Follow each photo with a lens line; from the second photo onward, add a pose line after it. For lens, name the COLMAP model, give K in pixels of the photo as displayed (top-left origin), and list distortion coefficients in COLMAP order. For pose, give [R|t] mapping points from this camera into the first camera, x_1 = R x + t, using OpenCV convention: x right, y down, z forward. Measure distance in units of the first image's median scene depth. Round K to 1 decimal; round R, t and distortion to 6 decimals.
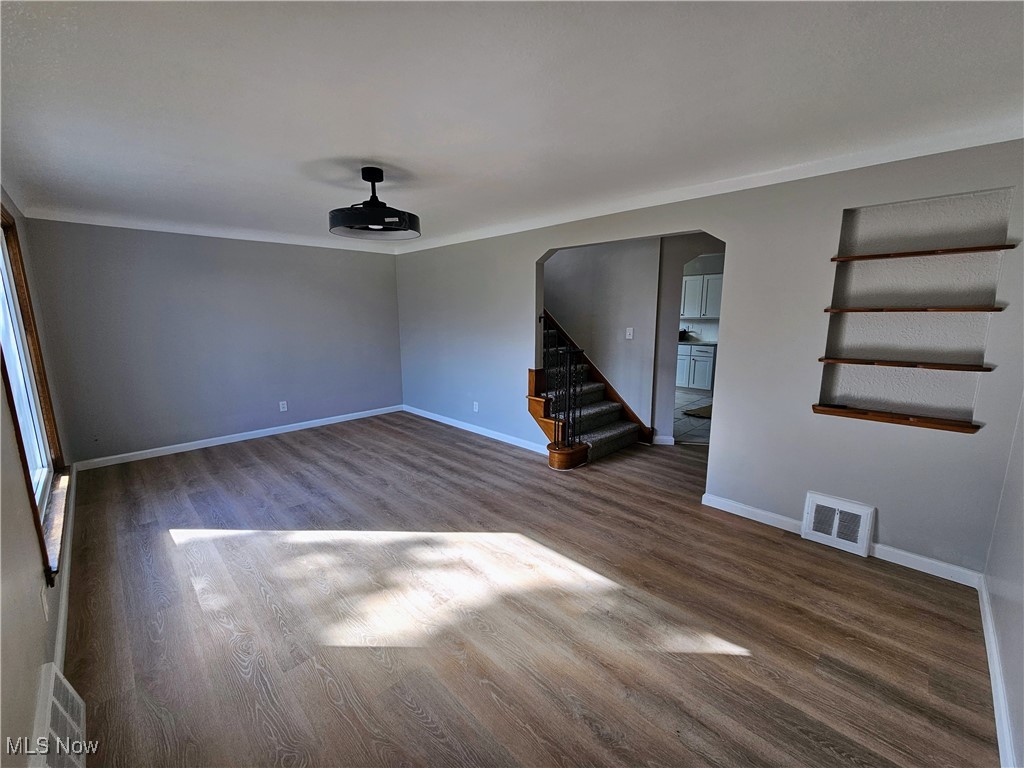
lens RADIAL K [[416.1, 0, 511.7], [0, 416.1, 383.7], [0, 0, 1]] dist [0.001051, 0.000474]
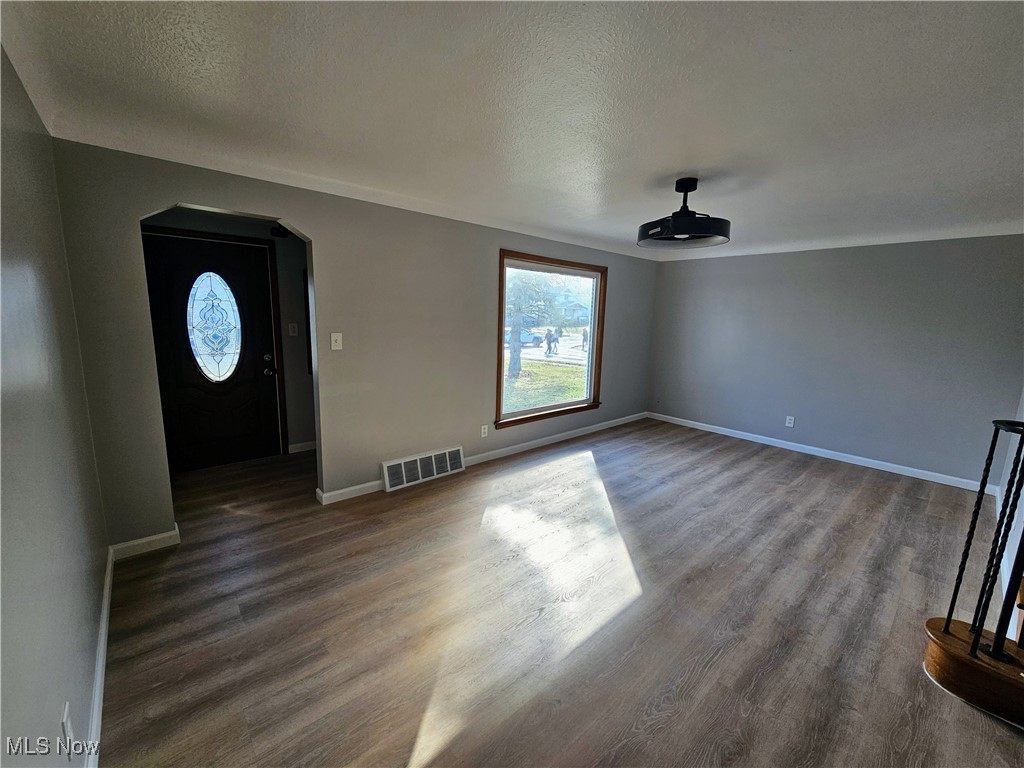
lens RADIAL K [[416.1, 0, 511.7], [0, 416.1, 387.9], [0, 0, 1]] dist [0.001051, 0.000474]
pose [[-0.050131, 0.178908, -0.982588, 0.556891], [-0.200276, 0.962041, 0.185384, -0.093713], [0.978456, 0.206082, -0.012397, 0.506552]]
